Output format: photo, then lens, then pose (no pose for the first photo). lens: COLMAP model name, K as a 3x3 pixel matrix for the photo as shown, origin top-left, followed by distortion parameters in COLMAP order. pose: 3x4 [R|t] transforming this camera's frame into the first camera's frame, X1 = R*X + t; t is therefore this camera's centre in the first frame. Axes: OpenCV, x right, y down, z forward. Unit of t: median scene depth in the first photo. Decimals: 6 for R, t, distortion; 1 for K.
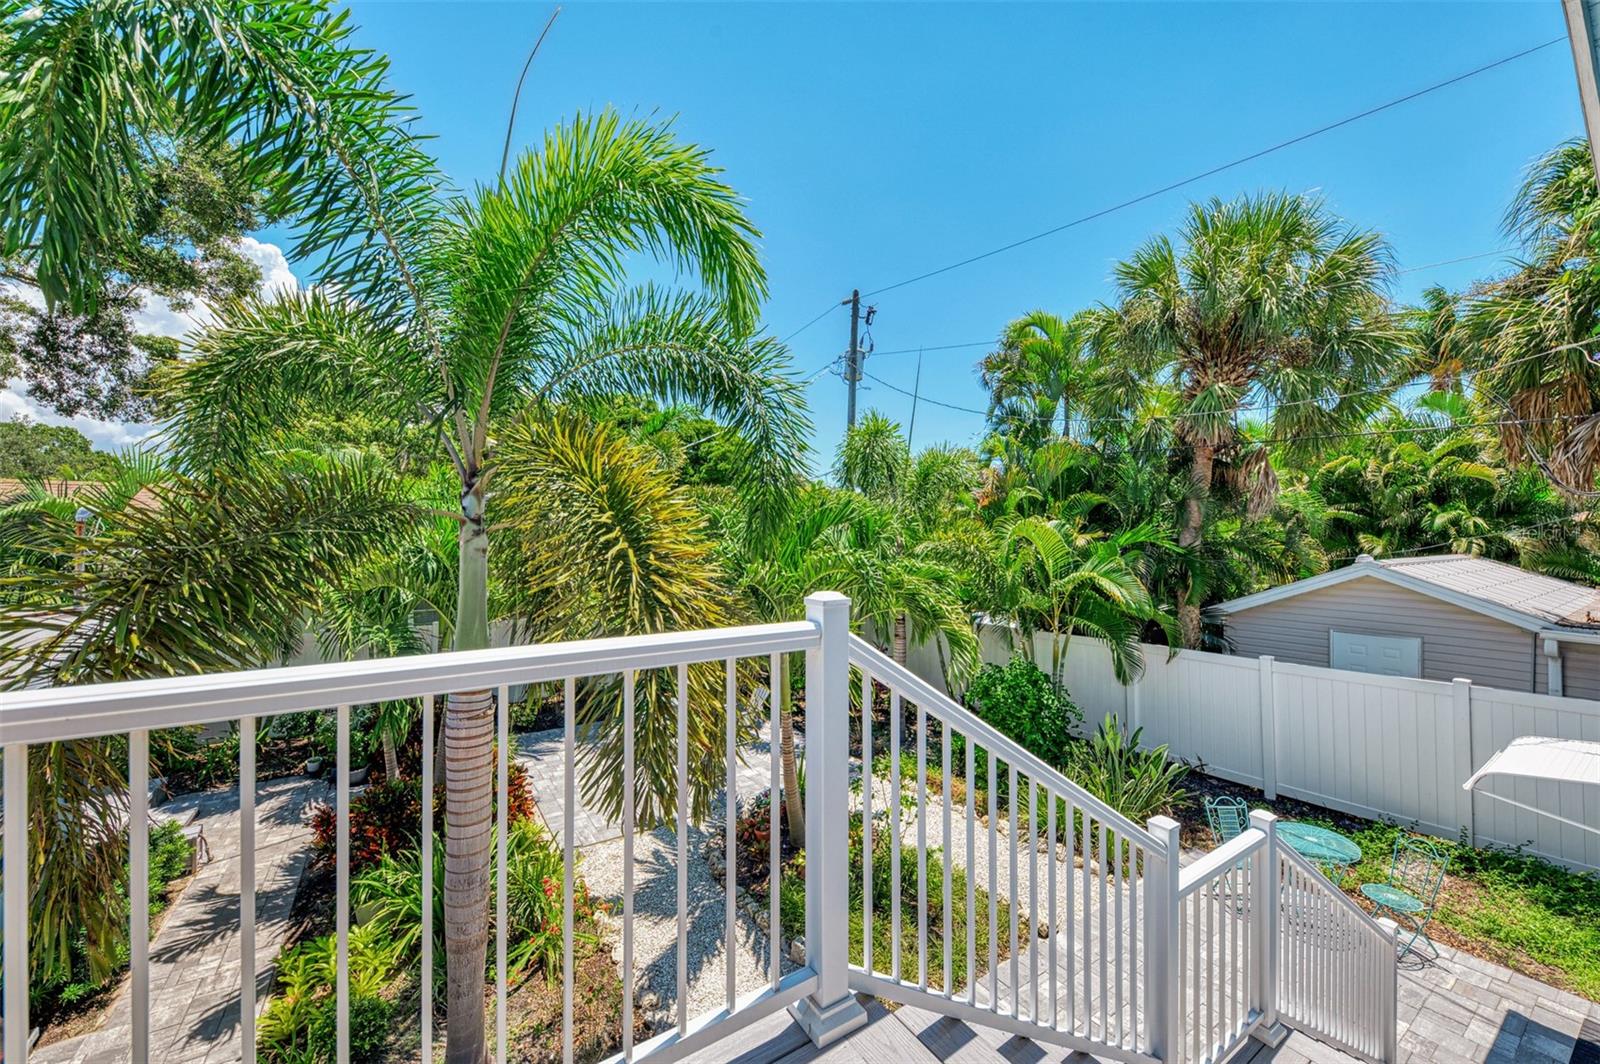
lens RADIAL K [[611.5, 0, 800.0], [0, 611.5, 532.0], [0, 0, 1]] dist [0.000522, 0.000124]
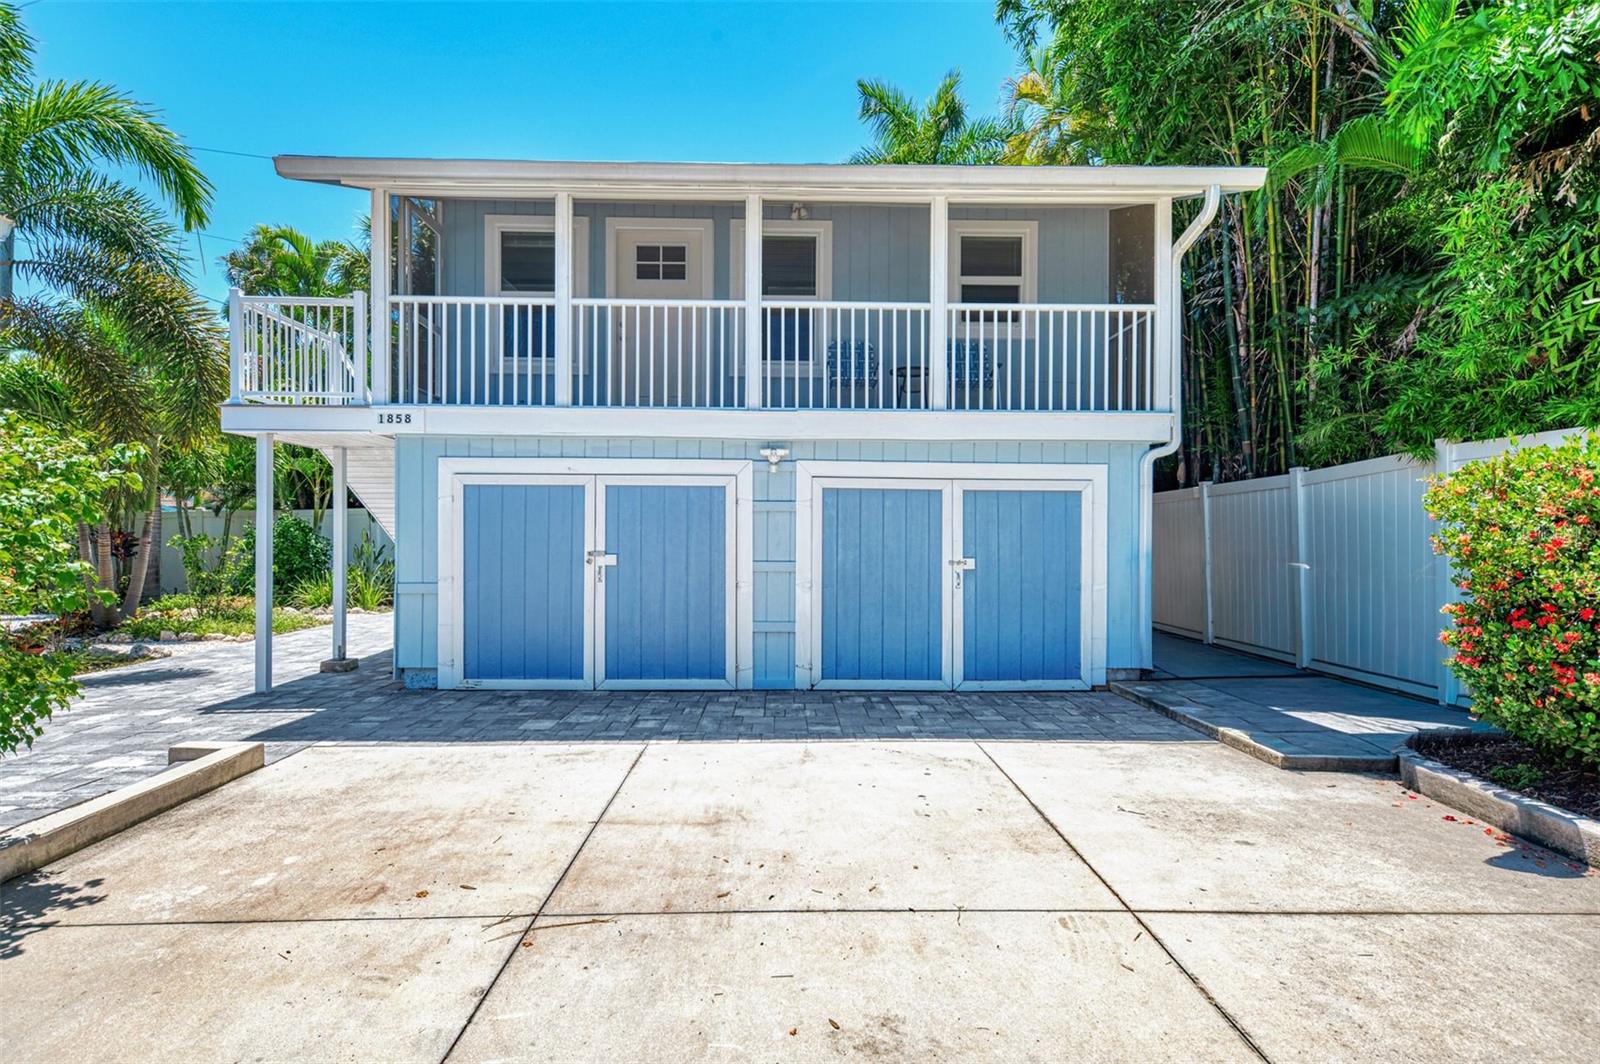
lens RADIAL K [[828.1, 0, 800.0], [0, 828.1, 532.0], [0, 0, 1]] dist [0.003259, 0.000472]
pose [[0.533709, 0.002210, 0.845665, -0.611747], [-0.007465, 0.999970, 0.002098, 0.285306], [-0.845635, -0.007432, 0.533710, -0.928780]]
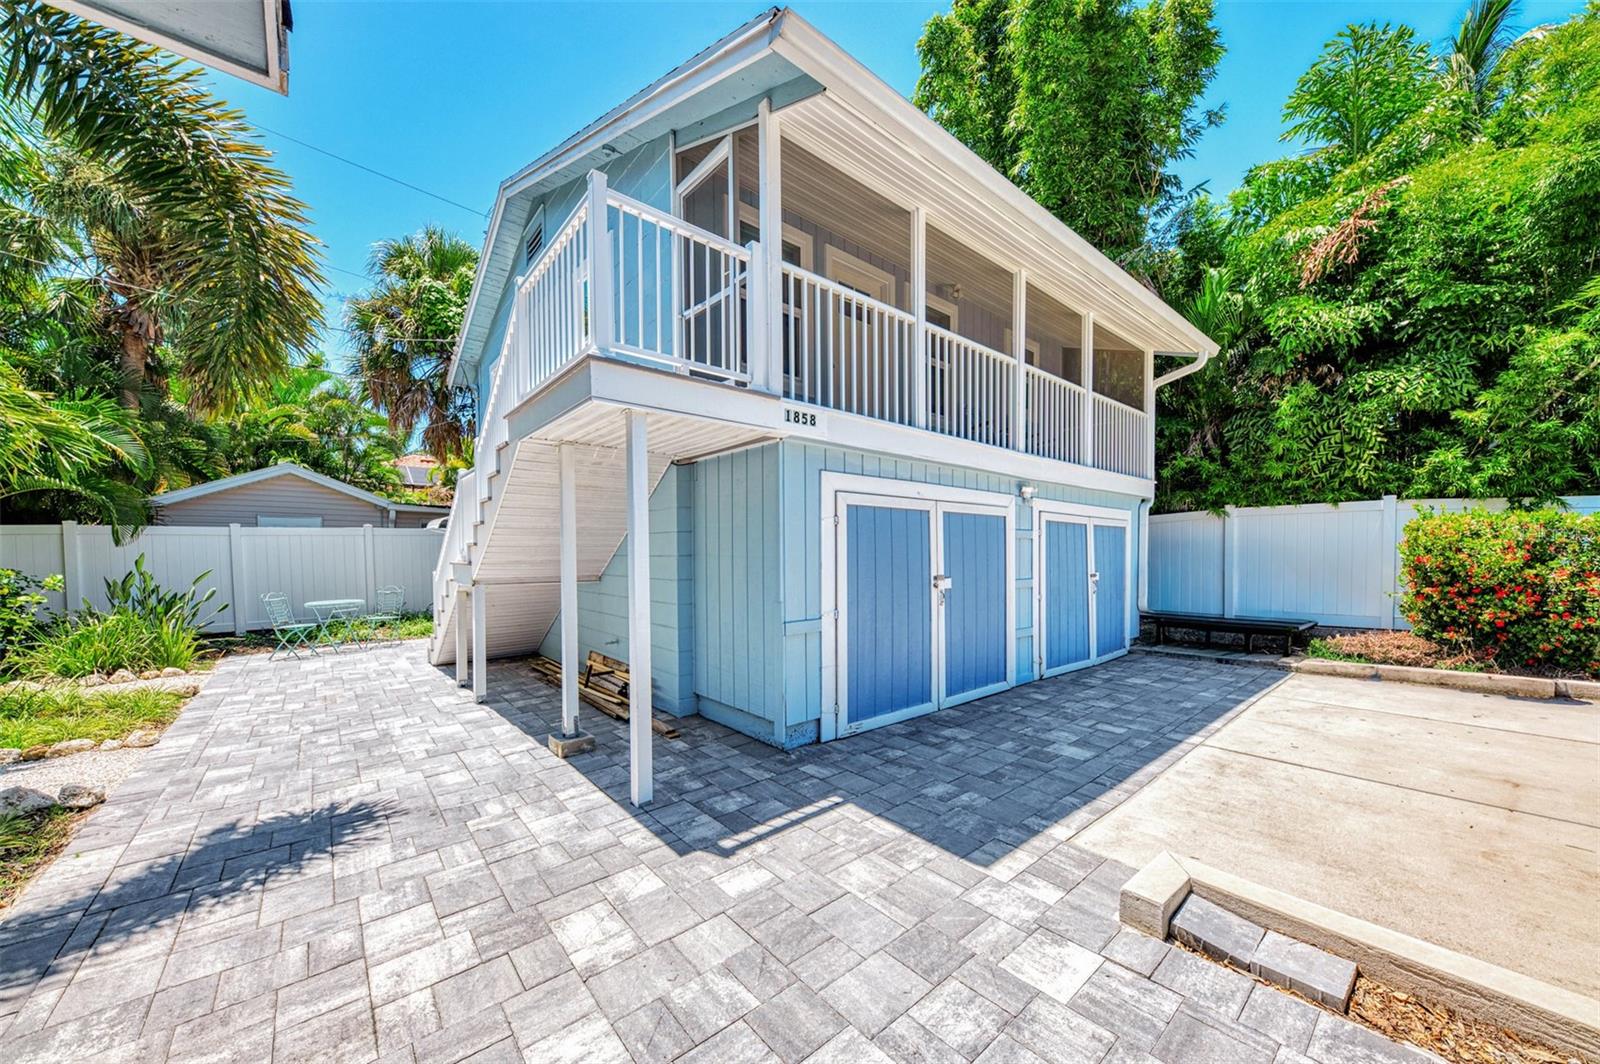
lens RADIAL K [[567.7, 0, 800.9], [0, 567.7, 564.9], [0, 0, 1]] dist [0.013486, -0.009411]
pose [[-0.120863, -0.020015, 0.992467, -0.579569], [-0.001679, 0.999799, 0.019959, 0.285496], [-0.992668, 0.000746, -0.120873, -0.004432]]
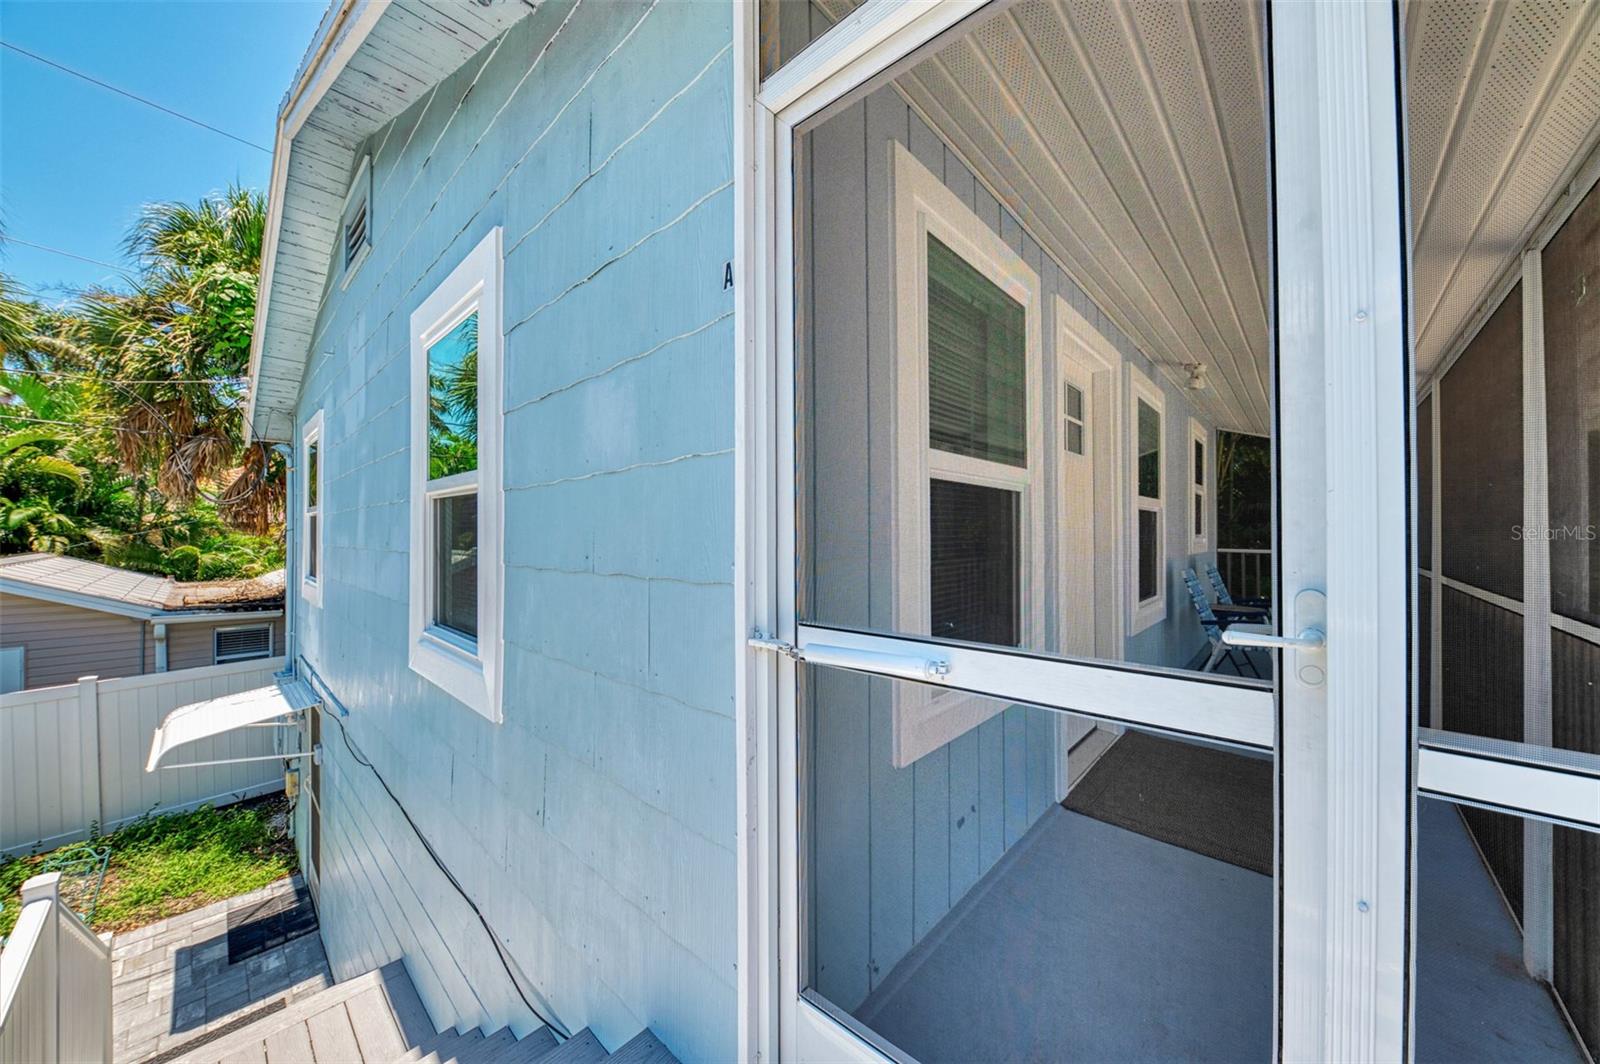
lens RADIAL K [[556.1, 0, 800.0], [0, 556.1, 532.0], [0, 0, 1]] dist [-0.000143, 0.000026]
pose [[-0.230069, 0.002472, 0.973171, -0.069935], [-0.007506, 0.999963, -0.004314, -0.002494], [-0.973145, -0.008297, -0.230042, 0.065139]]
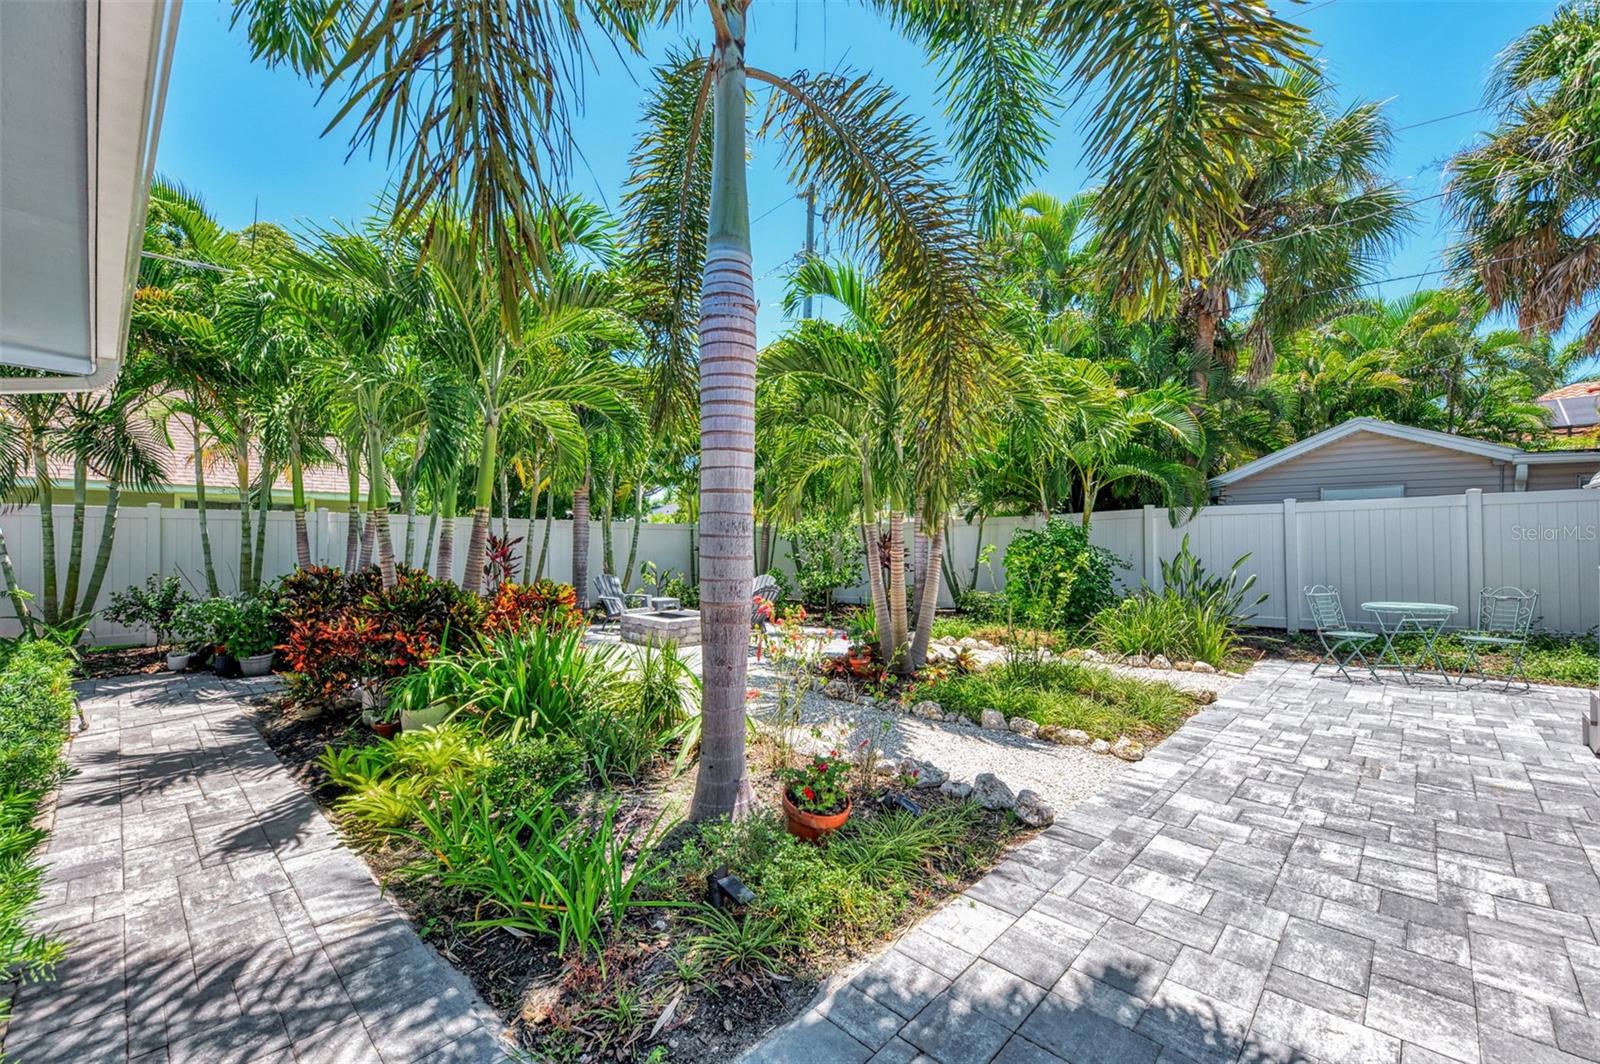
lens RADIAL K [[651.7, 0, 801.6], [0, 651.7, 542.8], [0, 0, 1]] dist [0.029005, -0.012003]
pose [[0.972951, -0.001291, 0.231009, -0.333134], [-0.000309, 0.999976, 0.006889, 0.294259], [-0.231013, -0.006774, 0.972927, 0.108138]]
